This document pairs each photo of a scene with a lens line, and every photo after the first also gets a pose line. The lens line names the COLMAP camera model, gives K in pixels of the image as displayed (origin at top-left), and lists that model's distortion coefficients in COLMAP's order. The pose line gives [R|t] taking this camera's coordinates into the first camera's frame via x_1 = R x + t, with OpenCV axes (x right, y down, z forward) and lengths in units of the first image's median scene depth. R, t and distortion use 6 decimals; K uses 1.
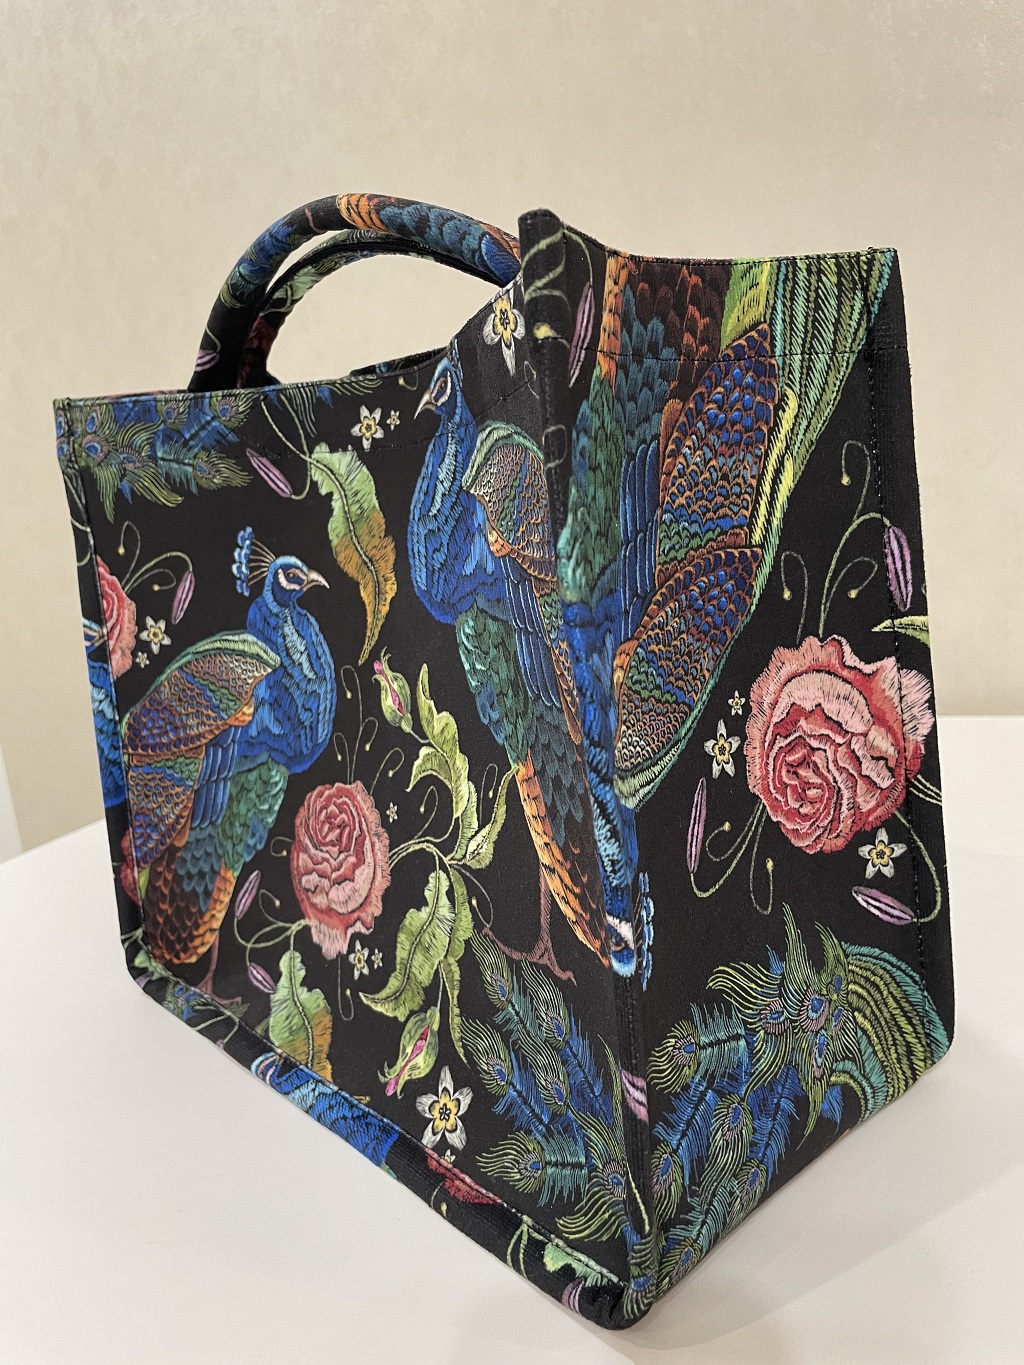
lens RADIAL K [[1025.9, 0, 437.6], [0, 1025.9, 680.1], [0, 0, 1]] dist [0.075824, -0.089031]
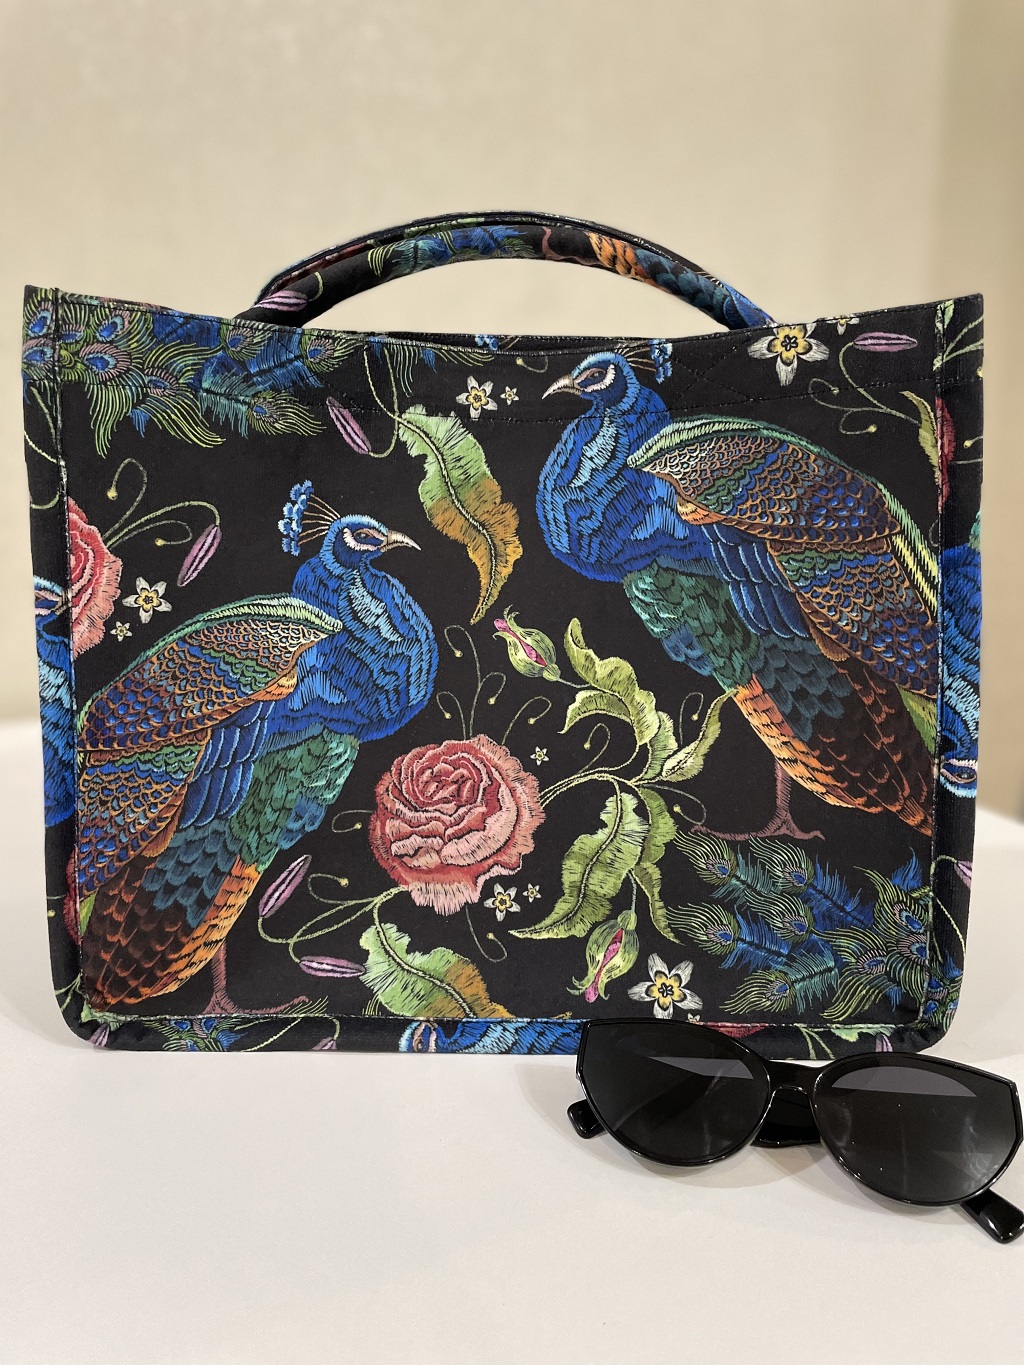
lens RADIAL K [[1025.9, 0, 437.6], [0, 1025.9, 680.1], [0, 0, 1]] dist [0.075824, -0.089031]
pose [[0.659840, -0.044948, 0.750061, -0.845605], [0.057243, 0.998315, 0.009467, 0.029097], [-0.749223, 0.036689, 0.661301, 0.322608]]
